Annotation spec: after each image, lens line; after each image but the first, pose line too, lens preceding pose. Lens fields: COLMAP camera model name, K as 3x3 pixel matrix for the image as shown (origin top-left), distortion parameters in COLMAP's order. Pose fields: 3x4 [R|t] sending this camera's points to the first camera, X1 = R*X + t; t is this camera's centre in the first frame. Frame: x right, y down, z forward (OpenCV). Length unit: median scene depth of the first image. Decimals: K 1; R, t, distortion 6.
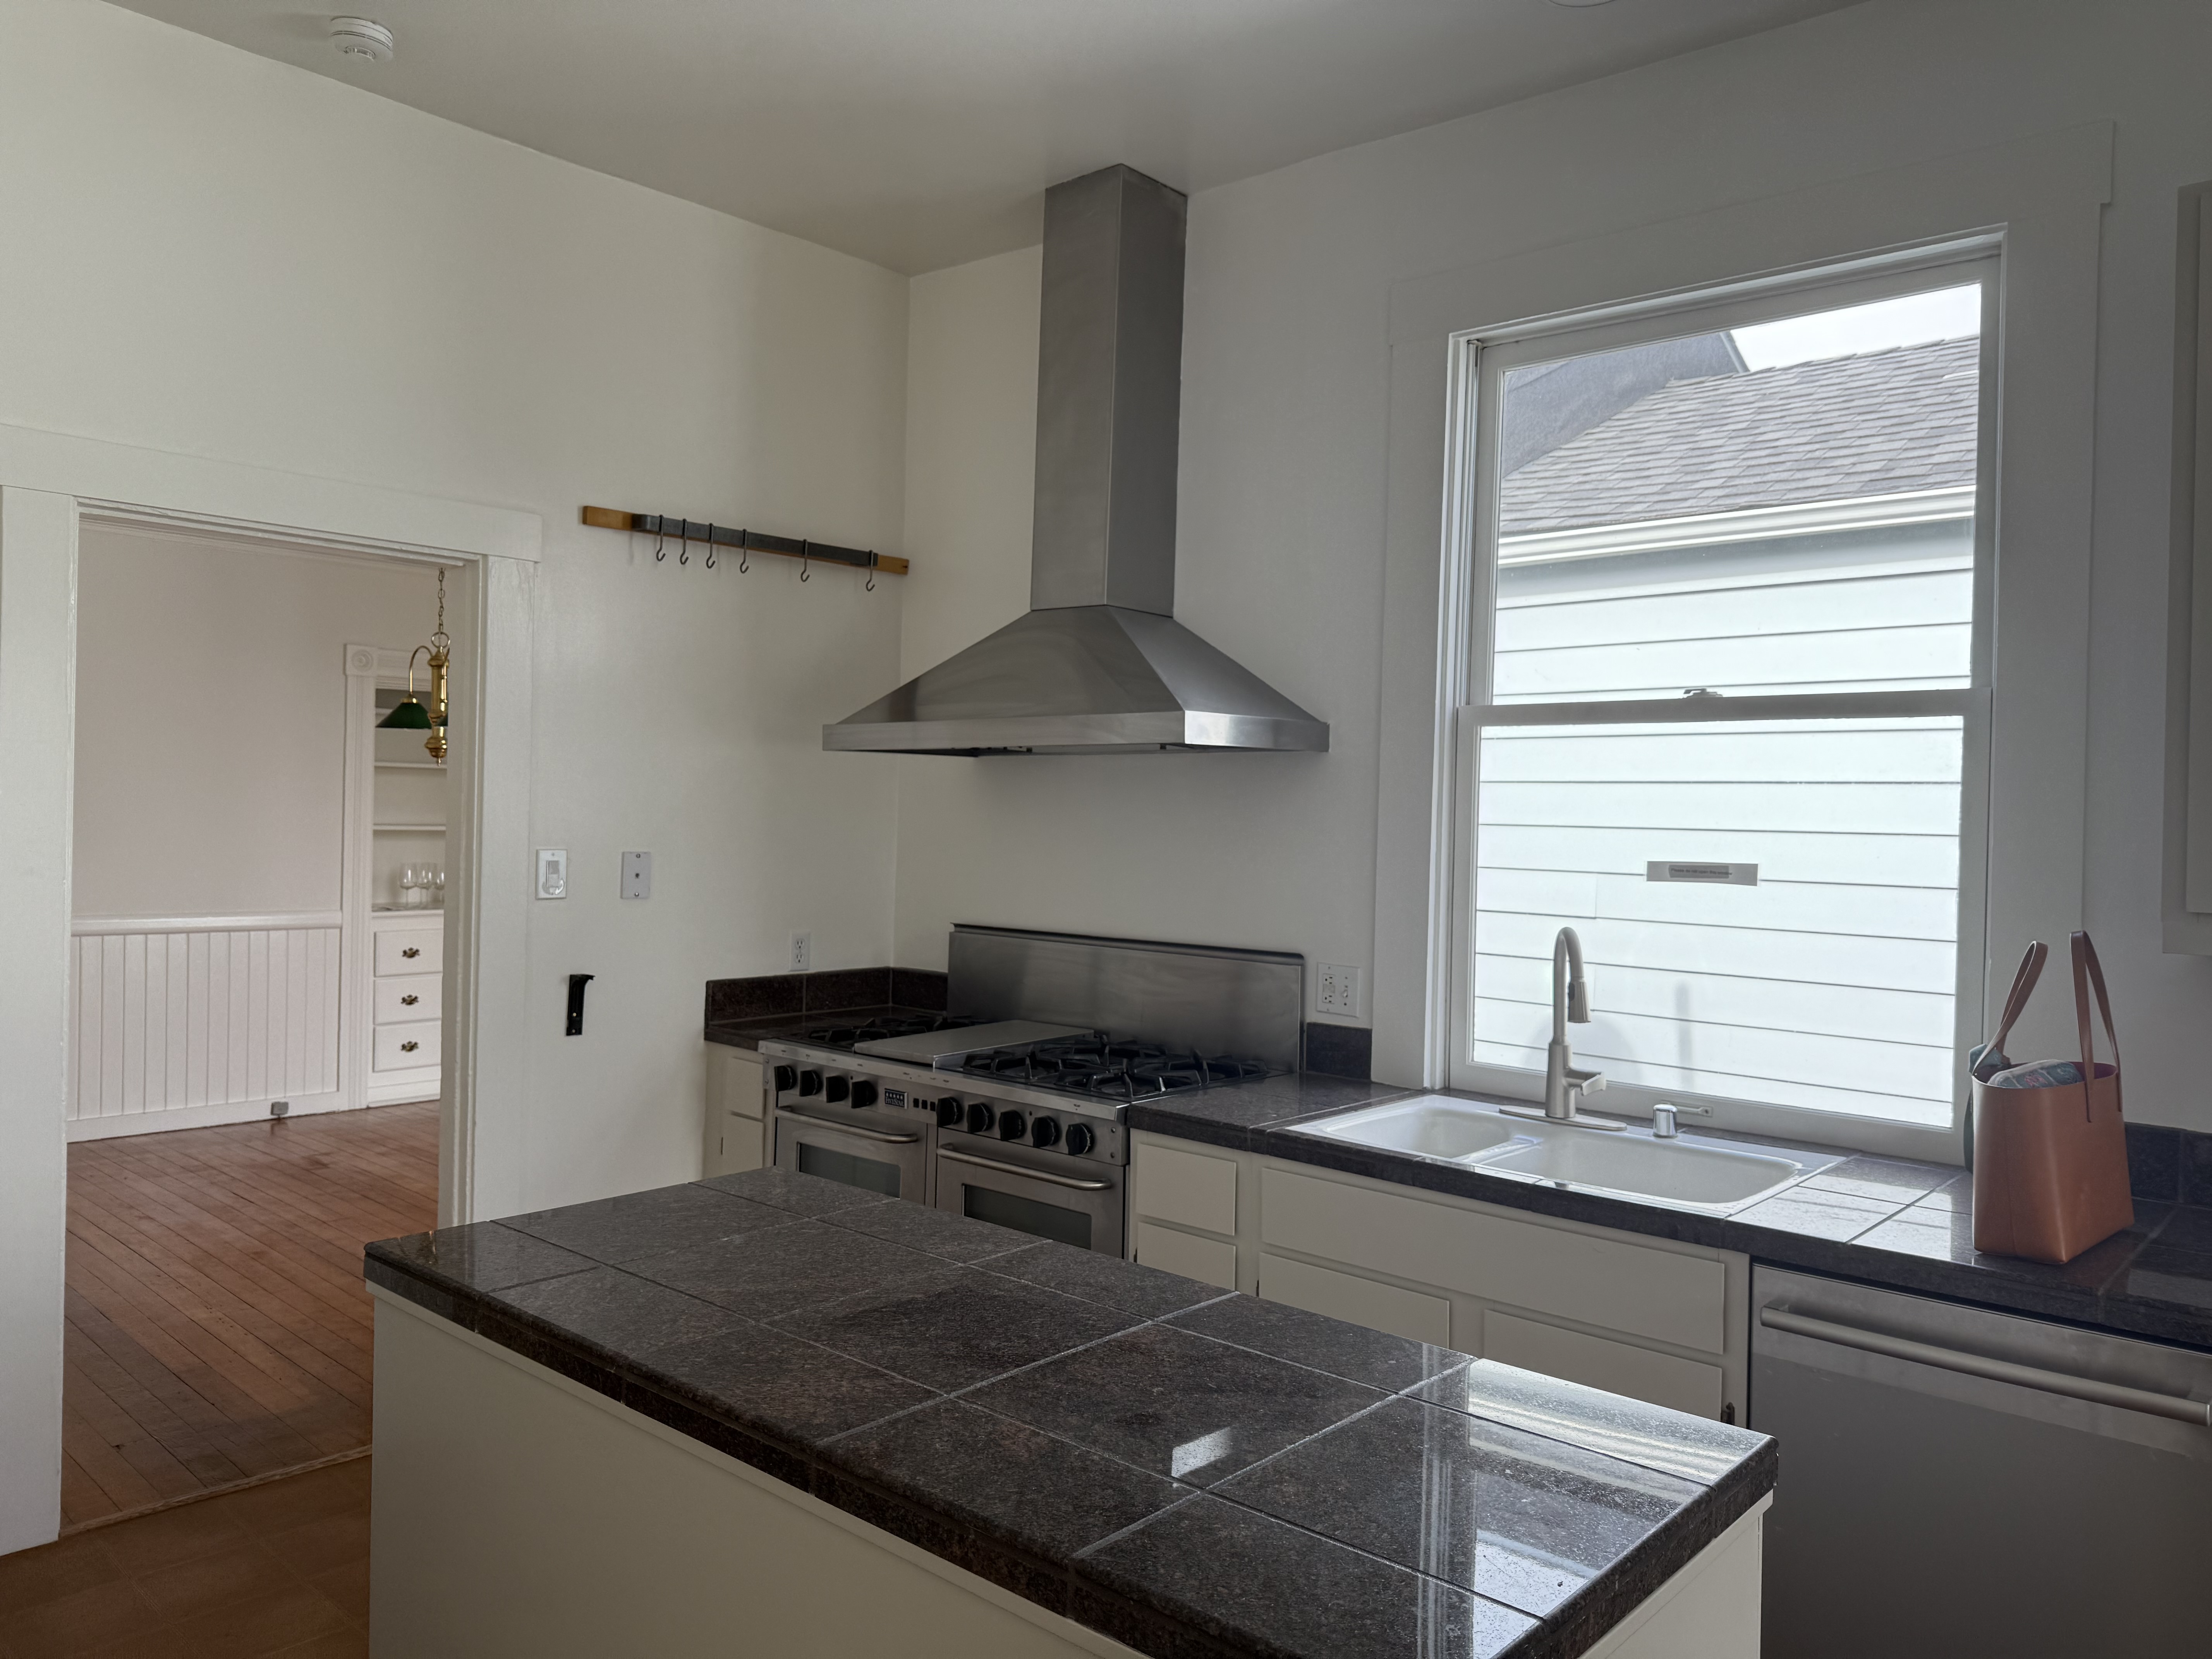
lens RADIAL K [[1442.0, 0, 1106.0], [0, 1442.0, 829.5], [0, 0, 1]] dist [-0.001451, -0.056579]
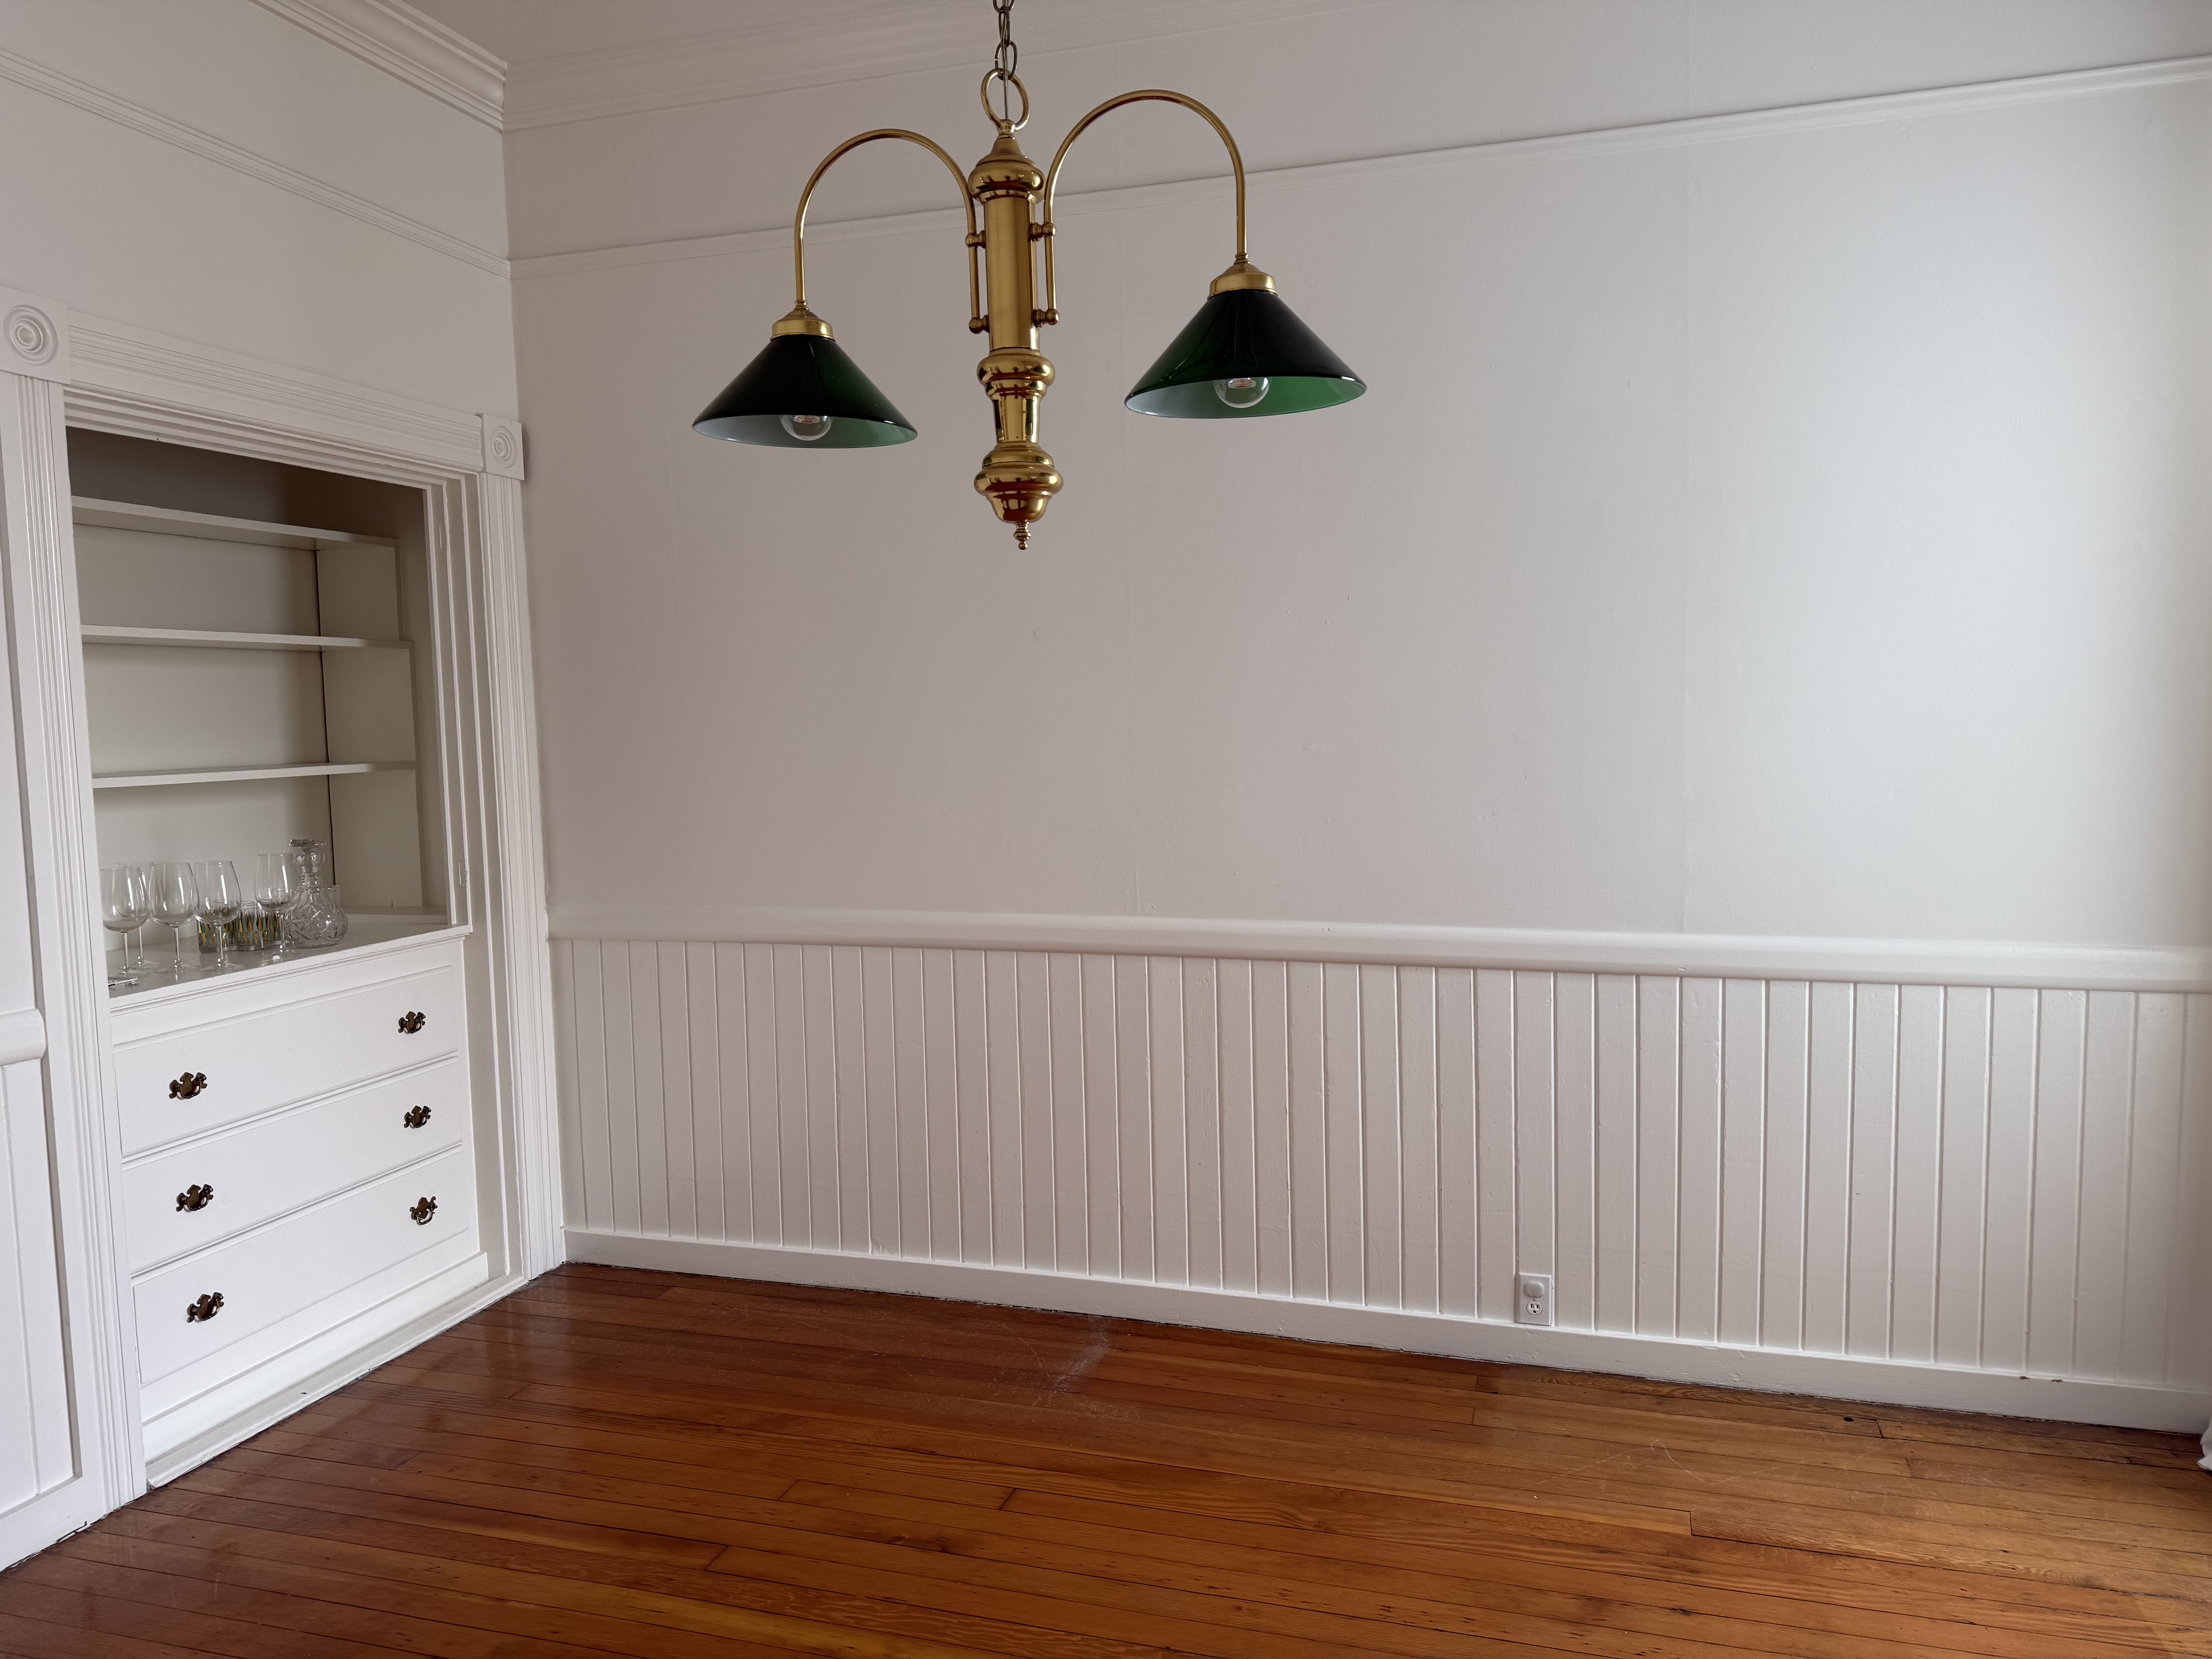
lens RADIAL K [[1557.9, 0, 1102.4], [0, 1557.9, 834.5], [0, 0, 1]] dist [0.038754, -0.048458]
pose [[0.926870, -0.073626, 0.368092, -0.423094], [0.049060, 0.995925, 0.075670, -0.007080], [-0.372163, -0.052078, 0.926705, 0.516455]]
